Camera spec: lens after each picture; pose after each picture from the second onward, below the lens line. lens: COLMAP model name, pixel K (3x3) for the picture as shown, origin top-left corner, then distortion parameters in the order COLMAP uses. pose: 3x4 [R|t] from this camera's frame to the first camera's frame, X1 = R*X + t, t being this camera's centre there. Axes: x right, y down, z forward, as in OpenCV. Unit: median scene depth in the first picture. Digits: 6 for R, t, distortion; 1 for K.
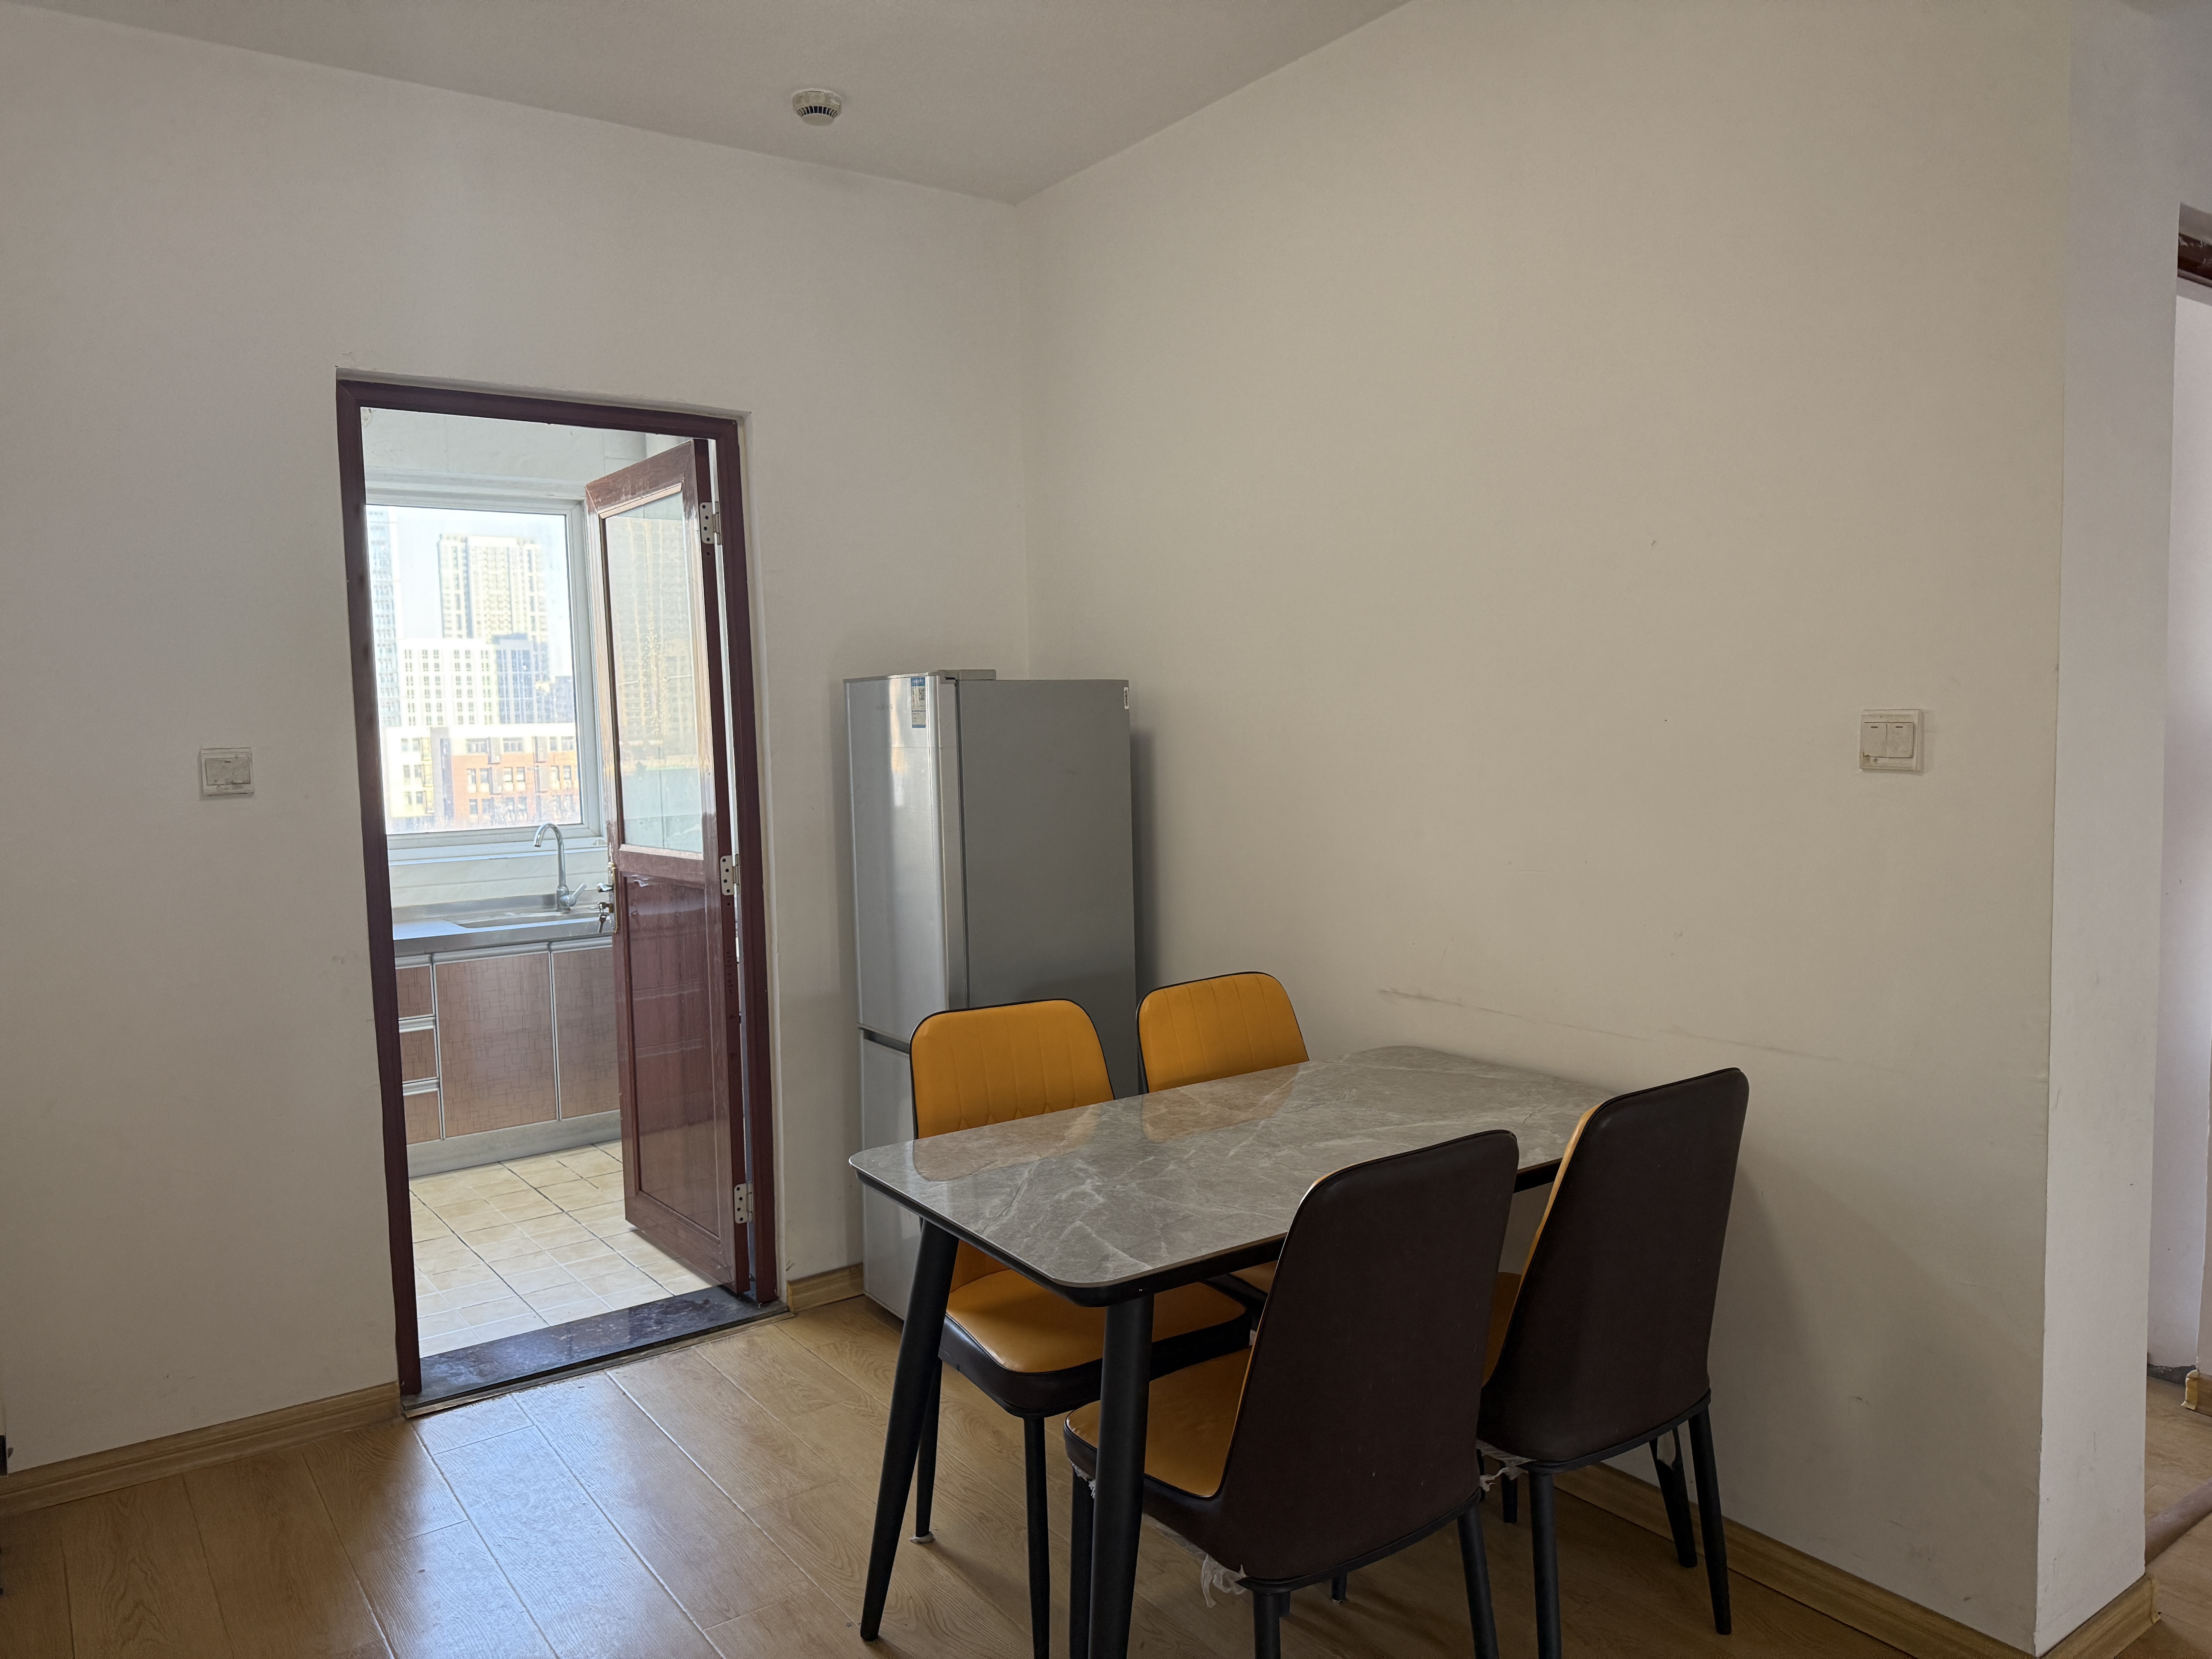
lens RADIAL K [[1549.4, 0, 1106.0], [0, 1549.4, 829.5], [0, 0, 1]] dist [-0.002444, -0.000858]
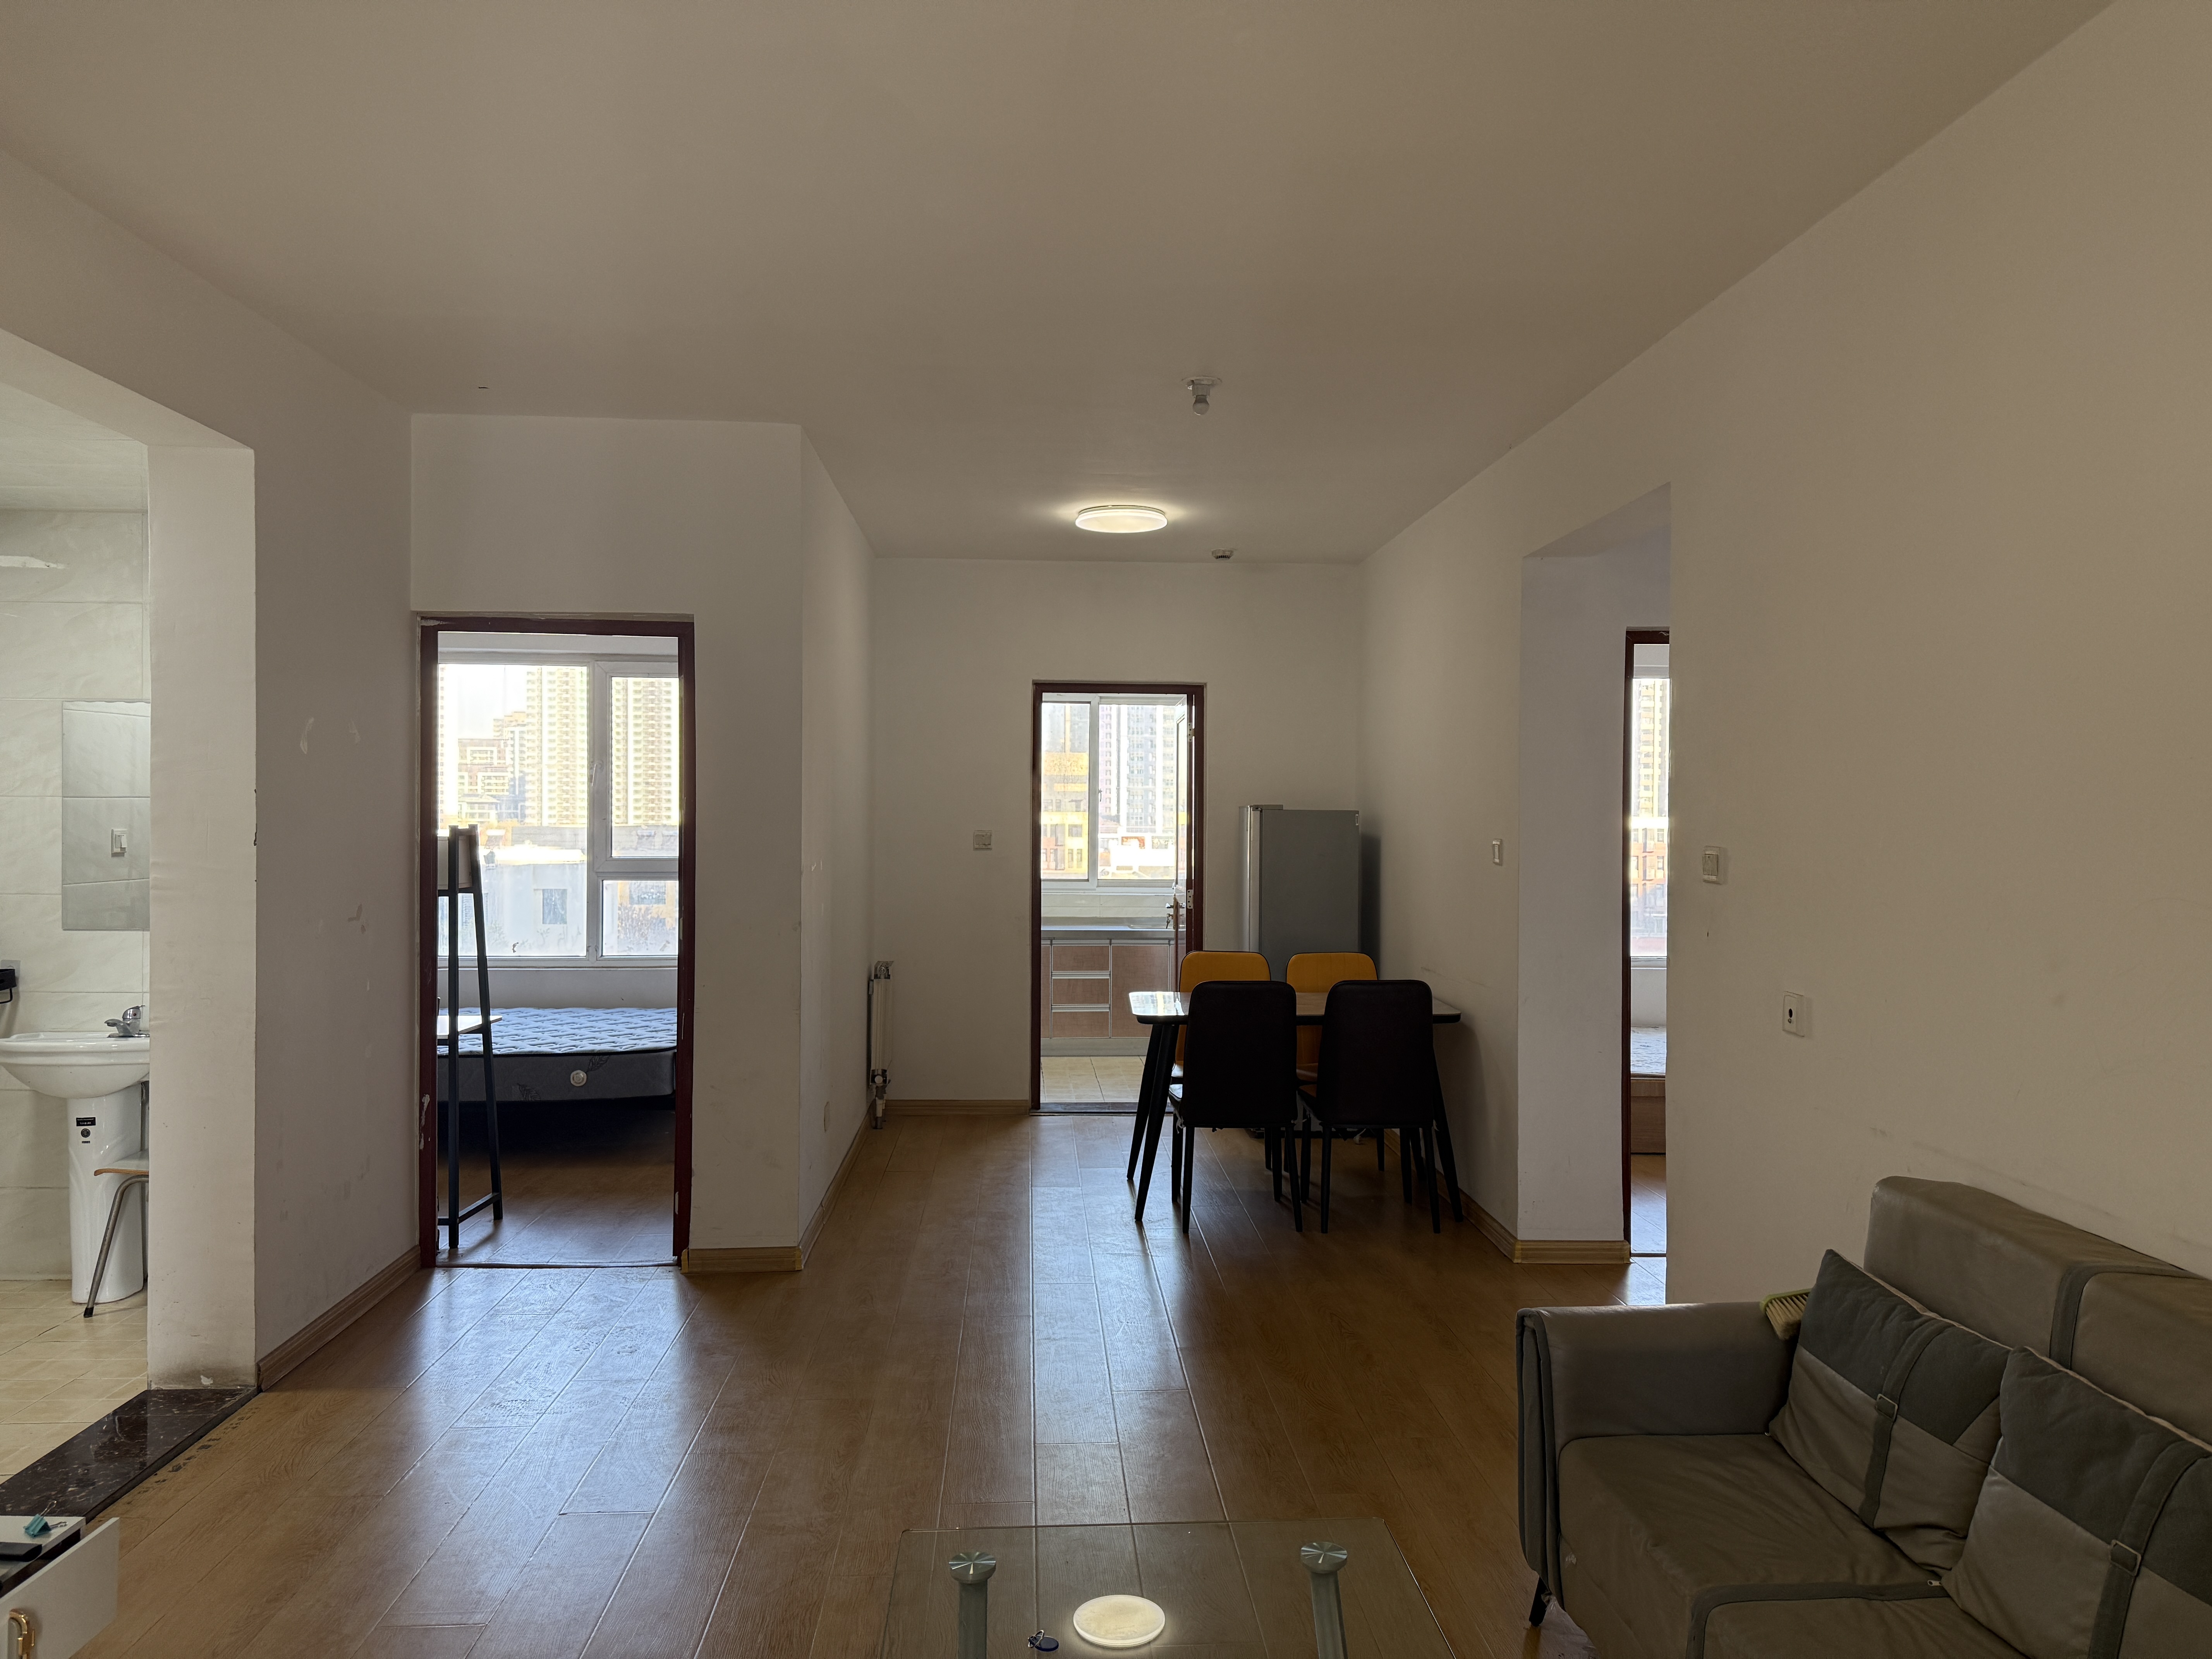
lens RADIAL K [[1549.4, 0, 1106.0], [0, 1549.4, 829.5], [0, 0, 1]] dist [-0.002444, -0.000858]
pose [[0.919083, 0.025583, -0.393232, 0.453004], [-0.059338, 0.995497, -0.073922, 0.090347], [0.389570, 0.091274, 0.916463, -0.921773]]
